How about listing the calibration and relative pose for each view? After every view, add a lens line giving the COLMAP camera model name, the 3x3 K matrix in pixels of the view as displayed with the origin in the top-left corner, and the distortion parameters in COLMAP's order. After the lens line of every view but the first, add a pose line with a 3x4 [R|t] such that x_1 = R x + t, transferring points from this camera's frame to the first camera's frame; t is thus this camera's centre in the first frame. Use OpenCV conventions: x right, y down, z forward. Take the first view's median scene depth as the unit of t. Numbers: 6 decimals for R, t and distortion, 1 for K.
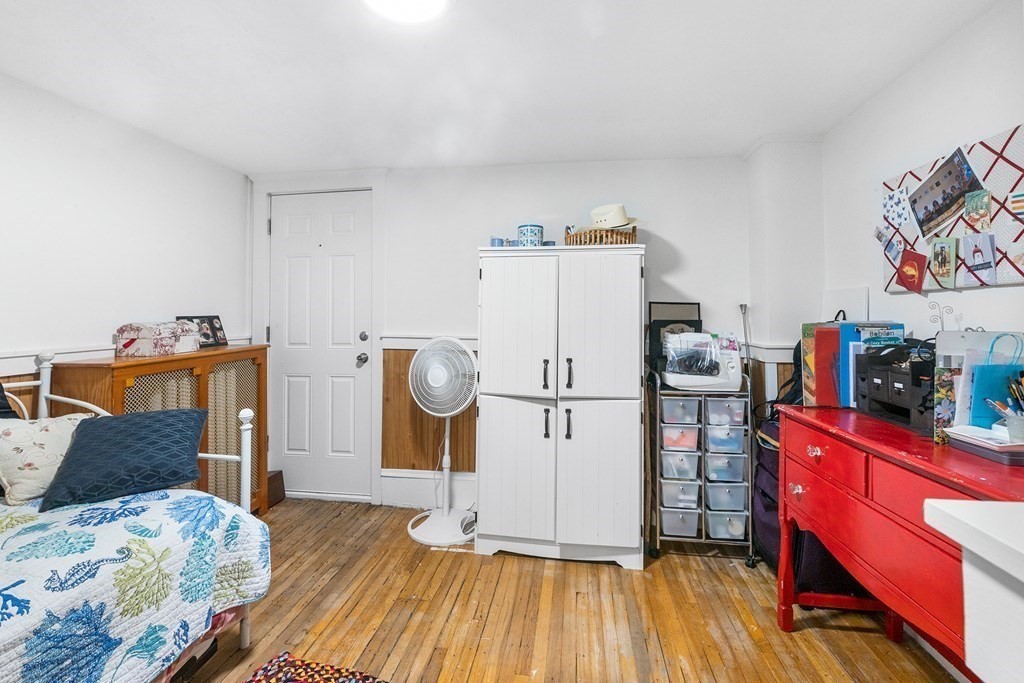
lens RADIAL K [[460.3, 0, 507.0], [0, 460.3, 301.0], [0, 0, 1]] dist [-0.002941, -0.000055]
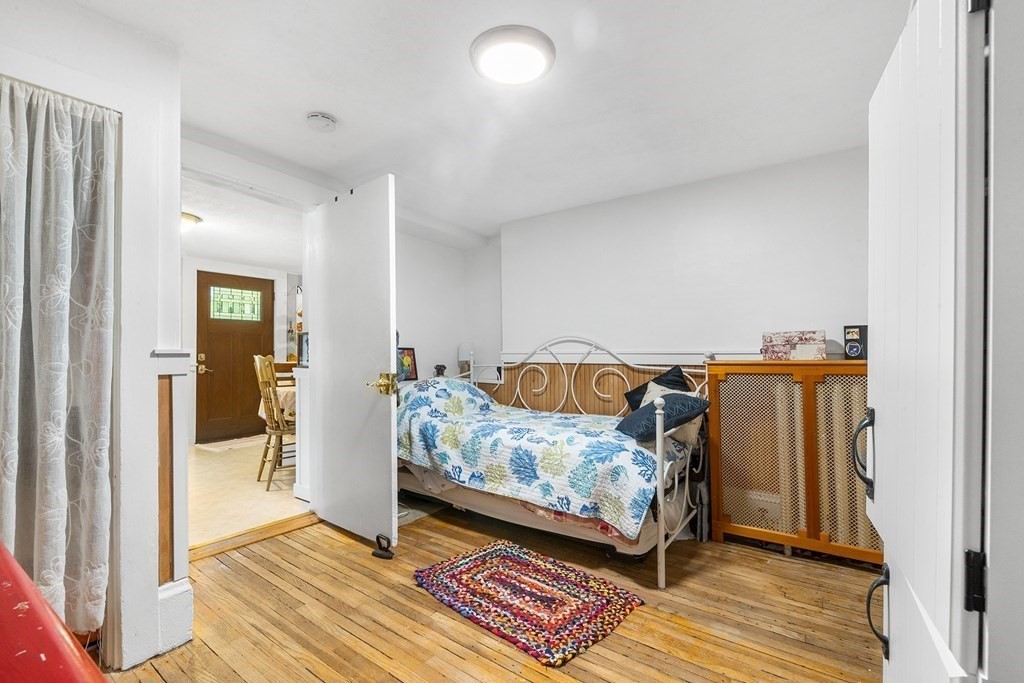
lens RADIAL K [[460.3, 0, 512.3], [0, 460.3, 345.0], [0, 0, 1]] dist [-0.002941, -0.000055]
pose [[-0.461035, -0.002661, -0.887378, 0.708692], [0.034070, 0.999205, -0.020697, 0.103689], [0.886728, -0.039775, -0.460578, 1.208666]]
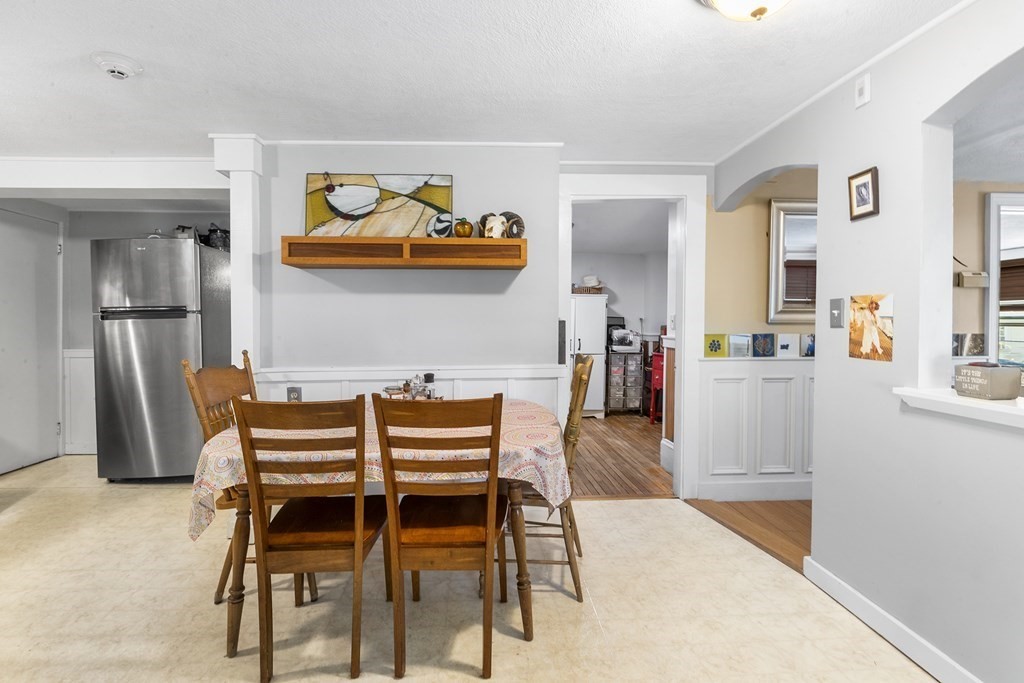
lens RADIAL K [[460.3, 0, 509.6], [0, 460.3, 333.3], [0, 0, 1]] dist [-0.002941, -0.000055]
pose [[0.977581, 0.002196, 0.210546, -0.774815], [-0.015910, 0.997857, 0.063465, -0.064016], [-0.209956, -0.065392, 0.975522, -1.403202]]
